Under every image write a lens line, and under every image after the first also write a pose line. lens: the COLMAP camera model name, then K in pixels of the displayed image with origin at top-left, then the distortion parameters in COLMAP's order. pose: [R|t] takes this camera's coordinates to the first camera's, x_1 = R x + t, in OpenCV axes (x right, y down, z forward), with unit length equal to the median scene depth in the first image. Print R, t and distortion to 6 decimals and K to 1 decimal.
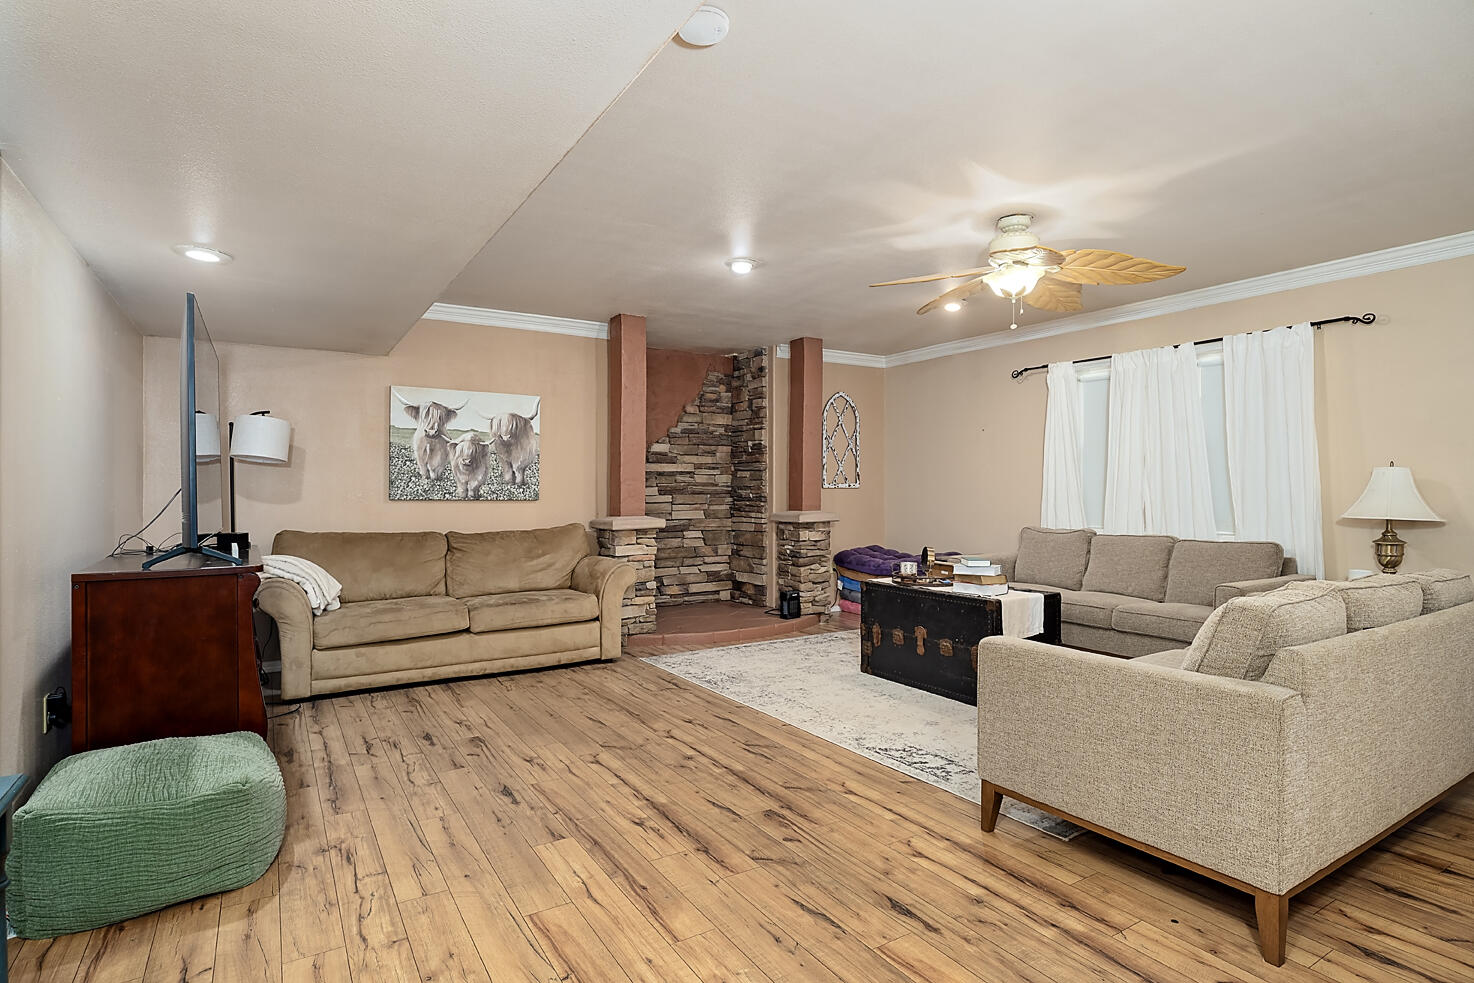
lens RADIAL K [[766.6, 0, 736.4], [0, 766.6, 487.2], [0, 0, 1]] dist [0.001442, 0.000026]
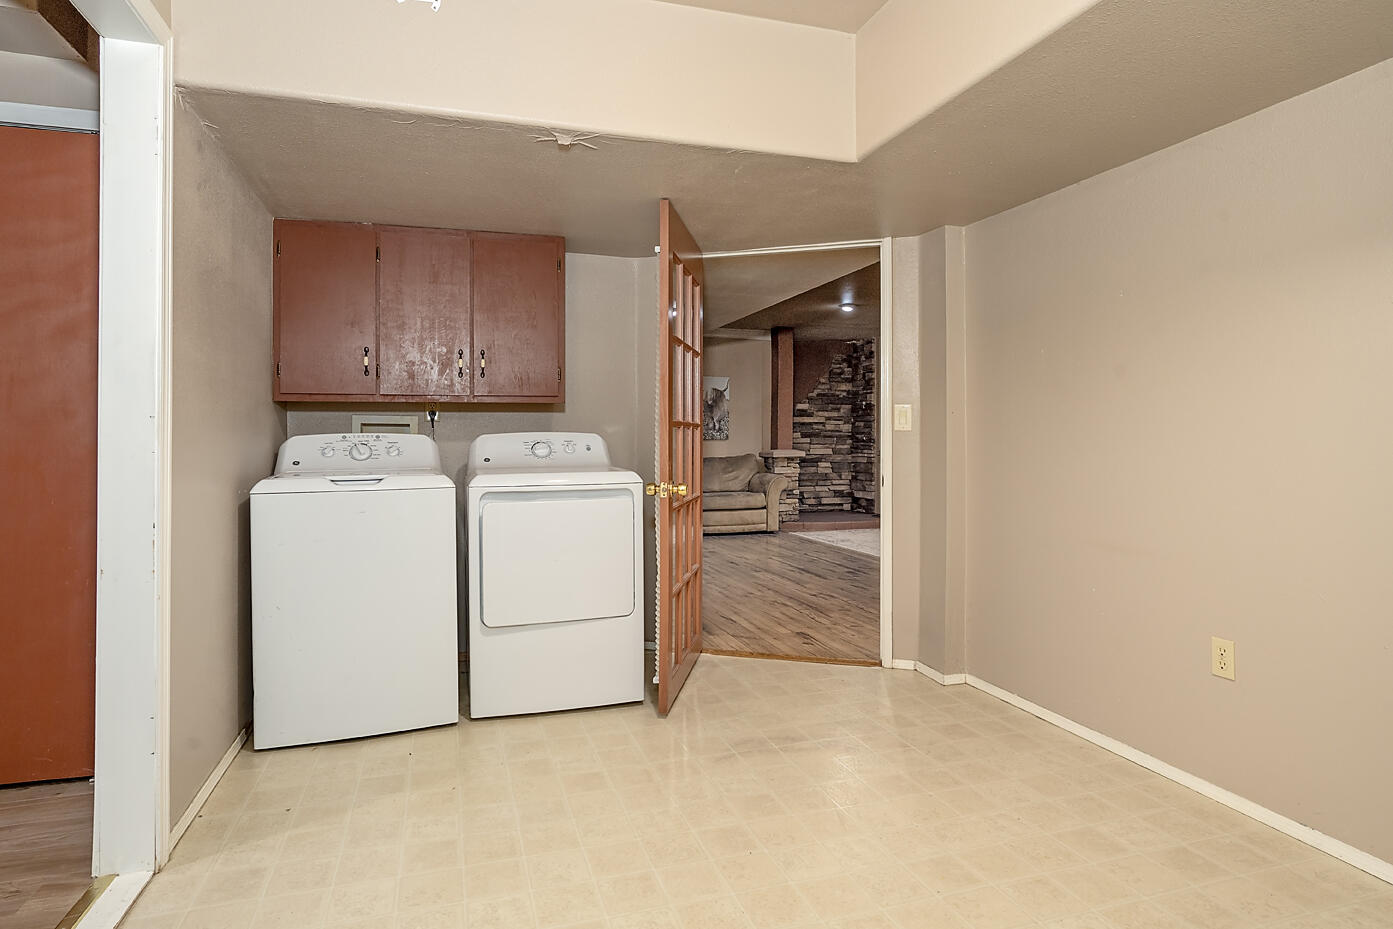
lens RADIAL K [[724.4, 0, 685.4], [0, 724.4, 432.4], [0, 0, 1]] dist [0.001442, 0.000026]
pose [[0.966304, 0.001023, -0.257403, 0.045032], [-0.002806, 0.999975, -0.006561, 0.009457], [0.257389, 0.007062, 0.966282, -0.431663]]
